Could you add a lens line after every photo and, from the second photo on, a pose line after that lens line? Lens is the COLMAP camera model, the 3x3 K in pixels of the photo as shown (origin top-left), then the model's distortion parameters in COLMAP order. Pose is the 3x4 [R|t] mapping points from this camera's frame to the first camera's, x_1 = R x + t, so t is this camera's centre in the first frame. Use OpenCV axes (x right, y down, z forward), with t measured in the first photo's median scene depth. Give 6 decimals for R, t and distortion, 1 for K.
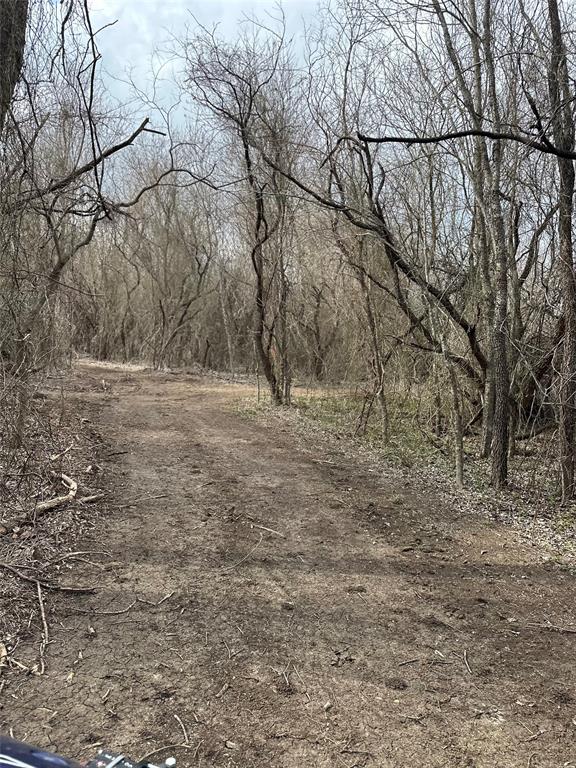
lens RADIAL K [[540.5, 0, 288.0], [0, 540.5, 384.0], [0, 0, 1]] dist [0.002156, 0.001119]
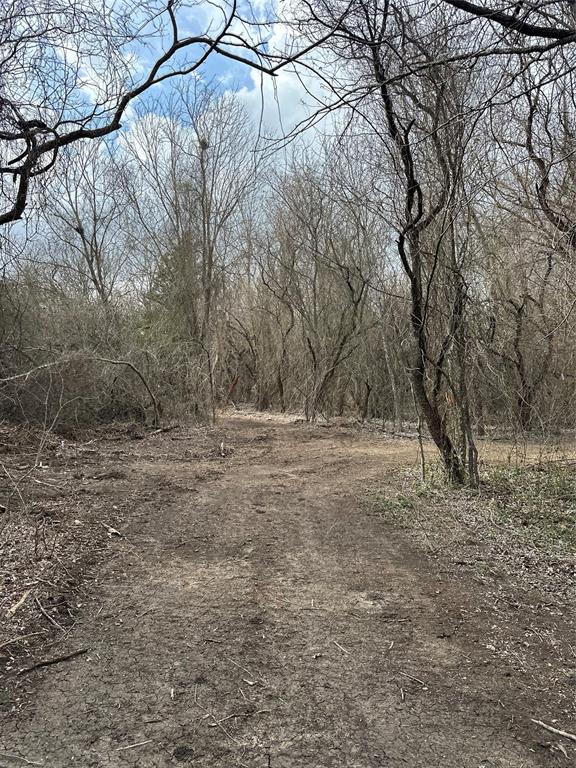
lens RADIAL K [[448.8, 0, 287.7], [0, 448.8, 398.6], [0, 0, 1]] dist [0.006426, 0.000811]
pose [[0.915047, -0.044711, -0.400861, 0.014313], [0.029209, 0.998573, -0.044703, -0.041423], [0.402288, 0.029197, 0.915048, 0.444835]]
